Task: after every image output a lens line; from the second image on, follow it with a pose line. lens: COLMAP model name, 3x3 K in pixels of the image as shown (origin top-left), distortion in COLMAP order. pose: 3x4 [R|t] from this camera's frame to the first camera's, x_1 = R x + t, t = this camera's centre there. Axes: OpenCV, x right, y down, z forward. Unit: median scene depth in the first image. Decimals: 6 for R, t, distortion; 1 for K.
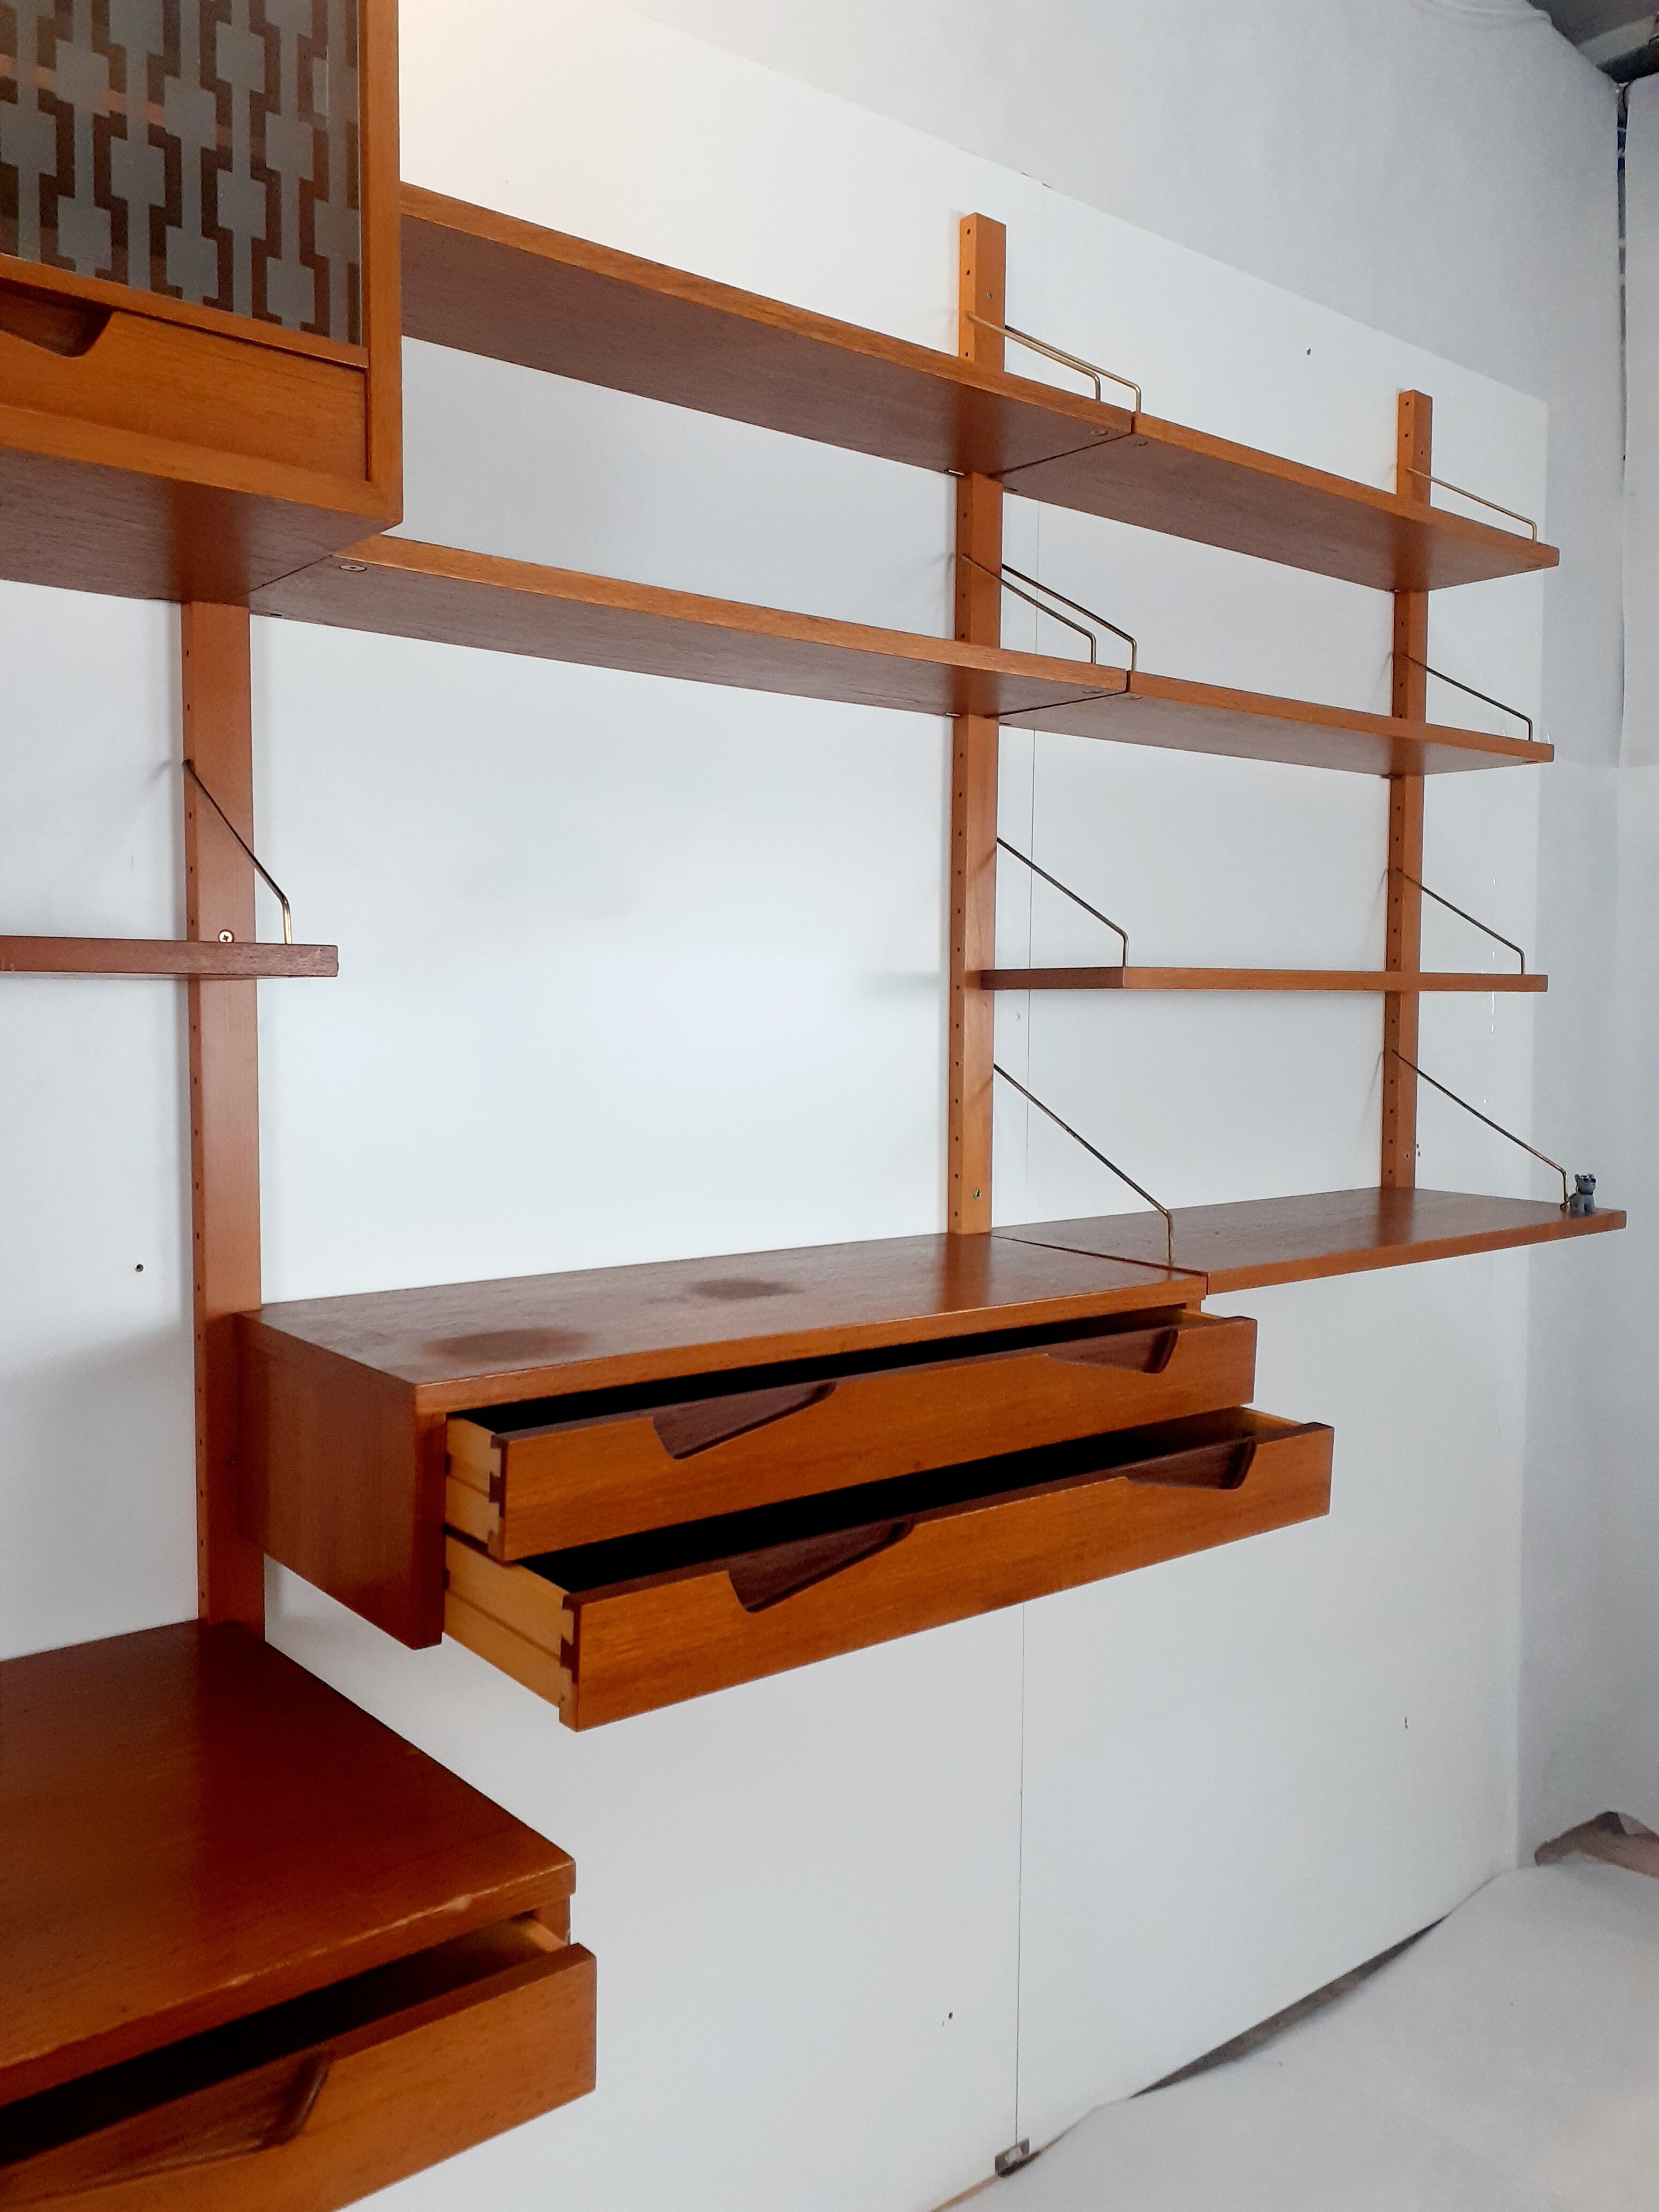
lens RADIAL K [[1777.4, 0, 821.6], [0, 1777.4, 1097.8], [0, 0, 1]] dist [0.011679, -0.020025]
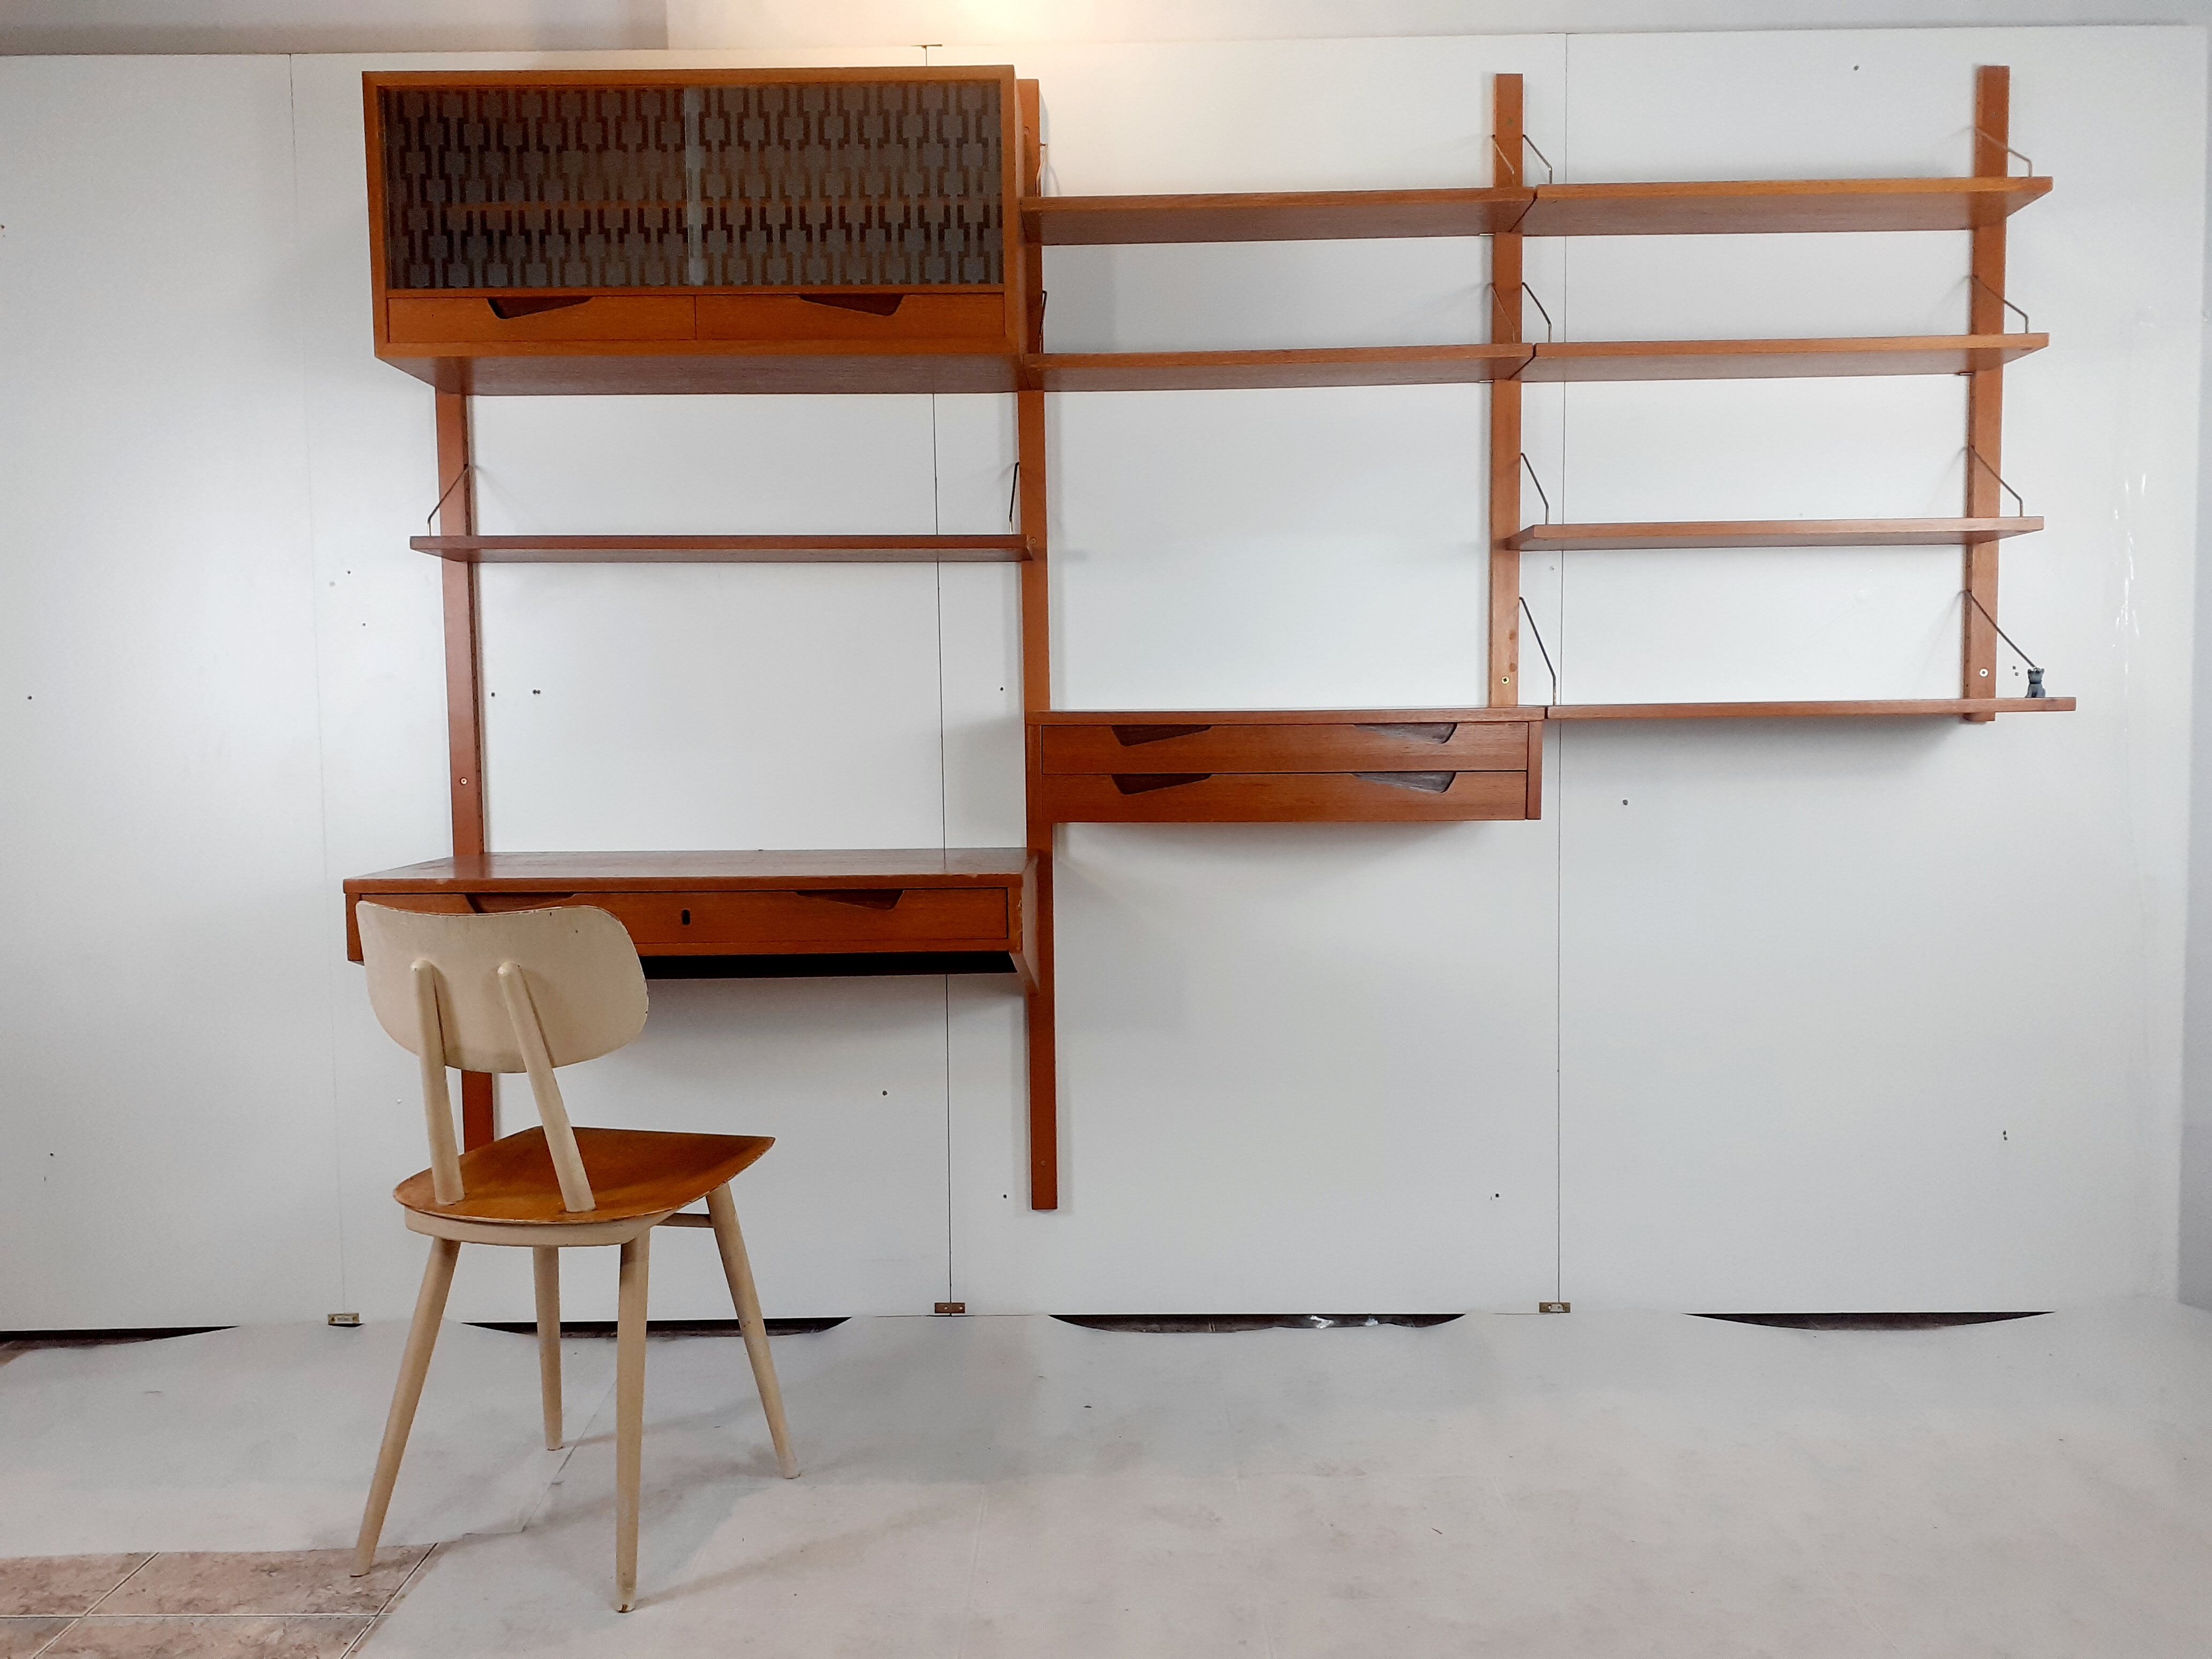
lens RADIAL K [[1777.4, 0, 1103.9], [0, 1777.4, 851.8], [0, 0, 1]] dist [0.011679, -0.020025]
pose [[0.763756, 0.030558, -0.644782, 0.874690], [-0.017899, 0.999497, 0.026167, 0.179790], [0.645257, -0.008444, 0.763919, -0.482036]]
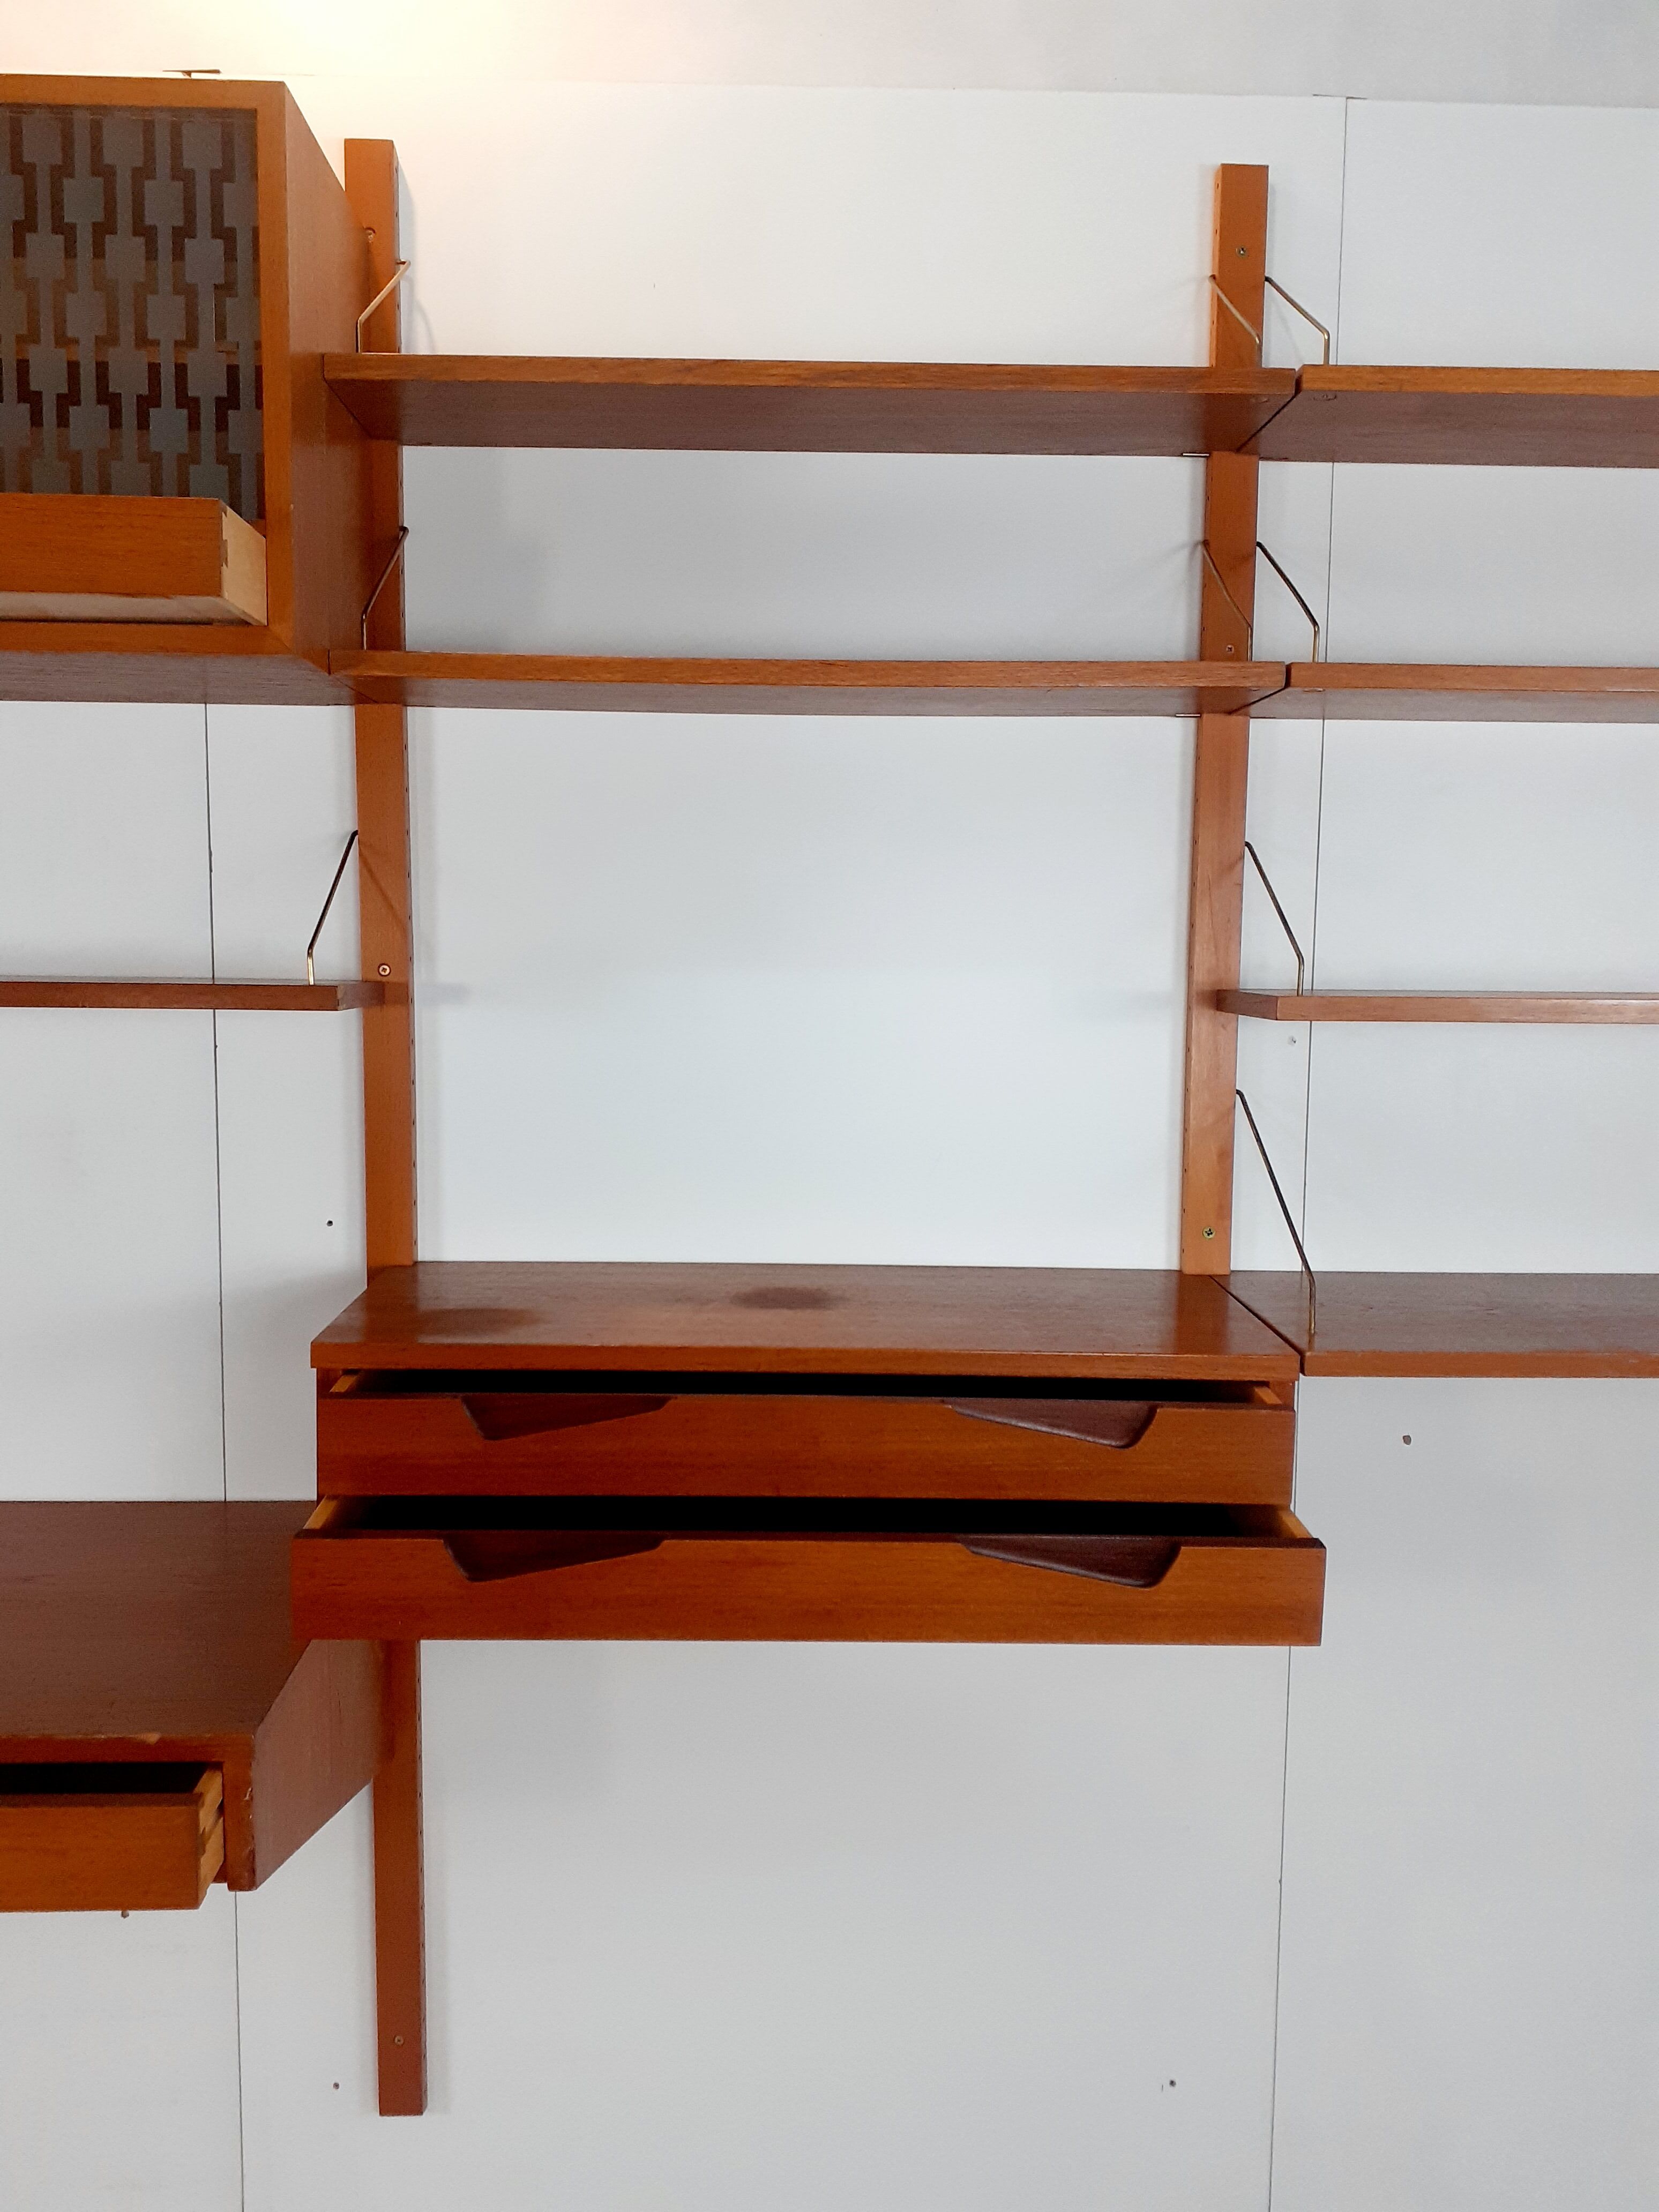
lens RADIAL K [[1777.4, 0, 832.8], [0, 1777.4, 1102.2], [0, 0, 1]] dist [0.011679, -0.020025]
pose [[0.790117, 0.063204, -0.609689, 0.507815], [-0.039222, 0.997844, 0.052614, -0.055220], [0.611700, -0.017658, 0.790893, 0.145065]]
